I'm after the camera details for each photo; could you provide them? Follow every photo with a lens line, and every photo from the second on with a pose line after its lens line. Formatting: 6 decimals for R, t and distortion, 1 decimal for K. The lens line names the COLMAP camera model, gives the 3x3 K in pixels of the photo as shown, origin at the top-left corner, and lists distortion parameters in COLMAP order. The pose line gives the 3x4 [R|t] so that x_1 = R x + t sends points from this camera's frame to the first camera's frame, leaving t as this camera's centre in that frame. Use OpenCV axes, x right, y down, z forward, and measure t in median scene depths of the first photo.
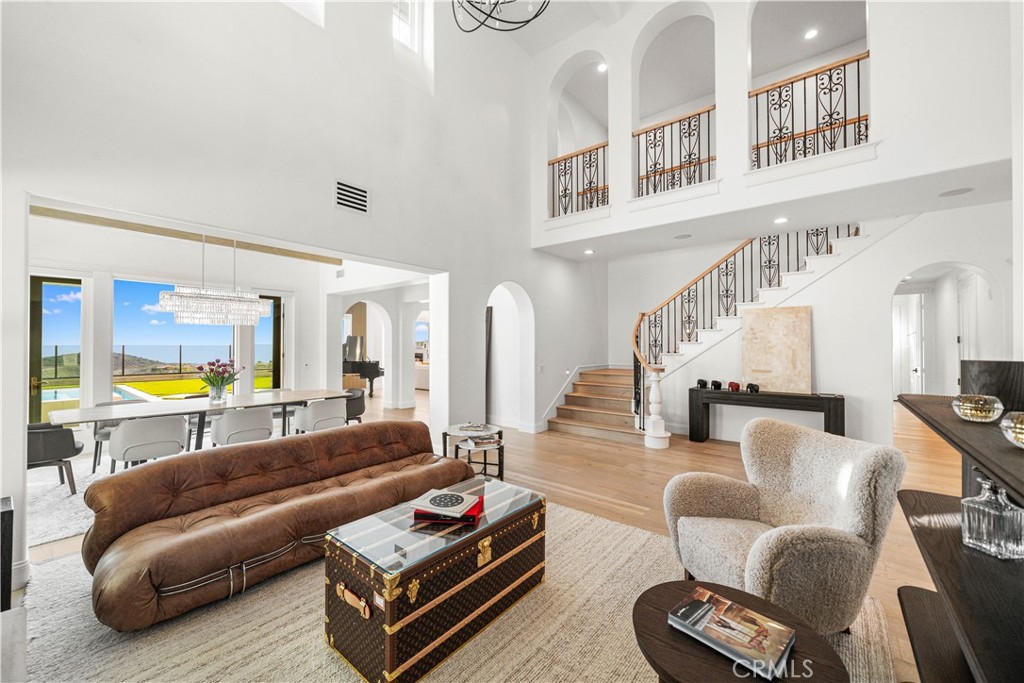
lens RADIAL K [[401.0, 0, 510.8], [0, 401.0, 339.6], [0, 0, 1]] dist [0.003270, 0.000664]
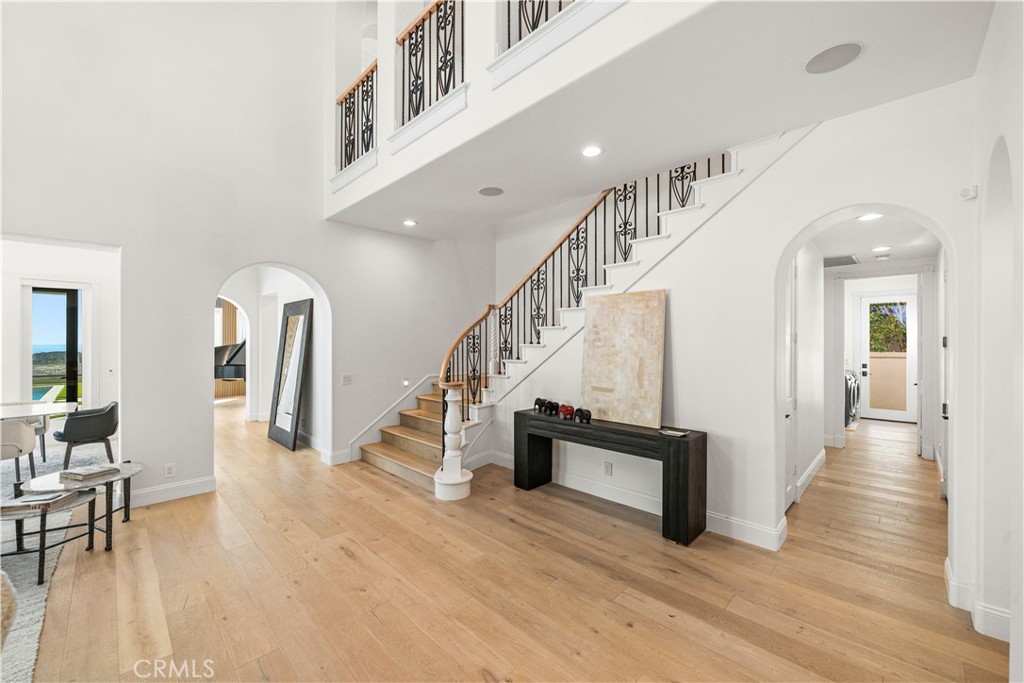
lens RADIAL K [[406.9, 0, 510.7], [0, 406.9, 343.9], [0, 0, 1]] dist [0.001574, -0.000542]
pose [[0.994299, 0.001906, -0.106610, 0.501194], [-0.000579, 0.999922, 0.012477, -0.004747], [0.106626, -0.012345, 0.994223, 0.291019]]
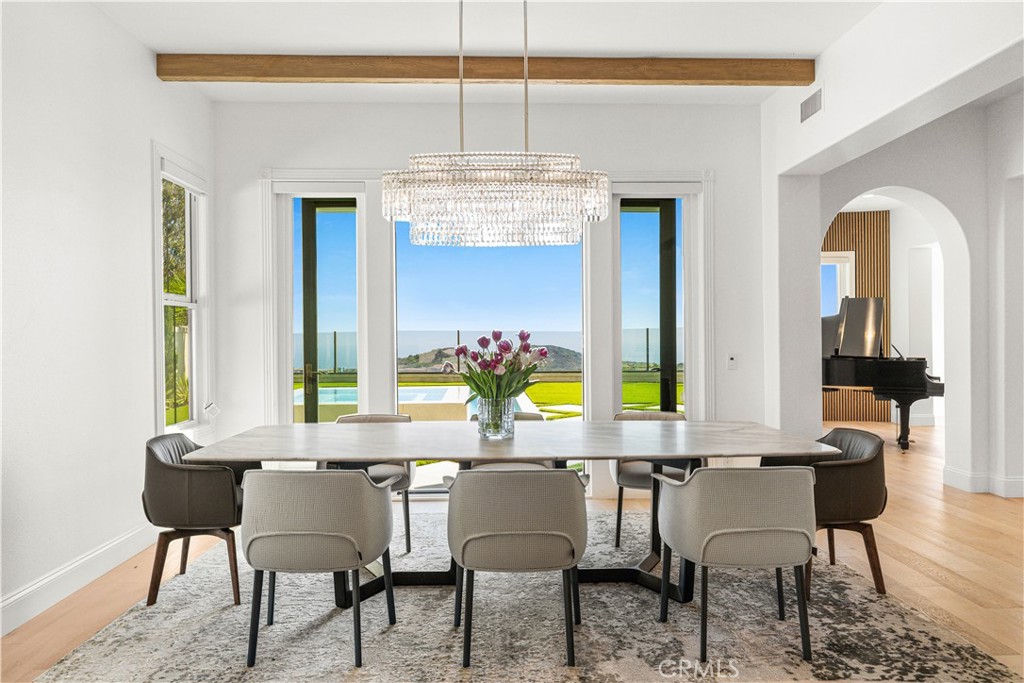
lens RADIAL K [[685.8, 0, 502.5], [0, 685.8, 345.7], [0, 0, 1]] dist [0.001048, 0.001335]
pose [[0.651594, 0.004089, -0.758557, -0.159855], [0.015717, 0.999698, 0.018890, 0.040107], [0.758405, -0.024231, 0.651333, 0.446722]]
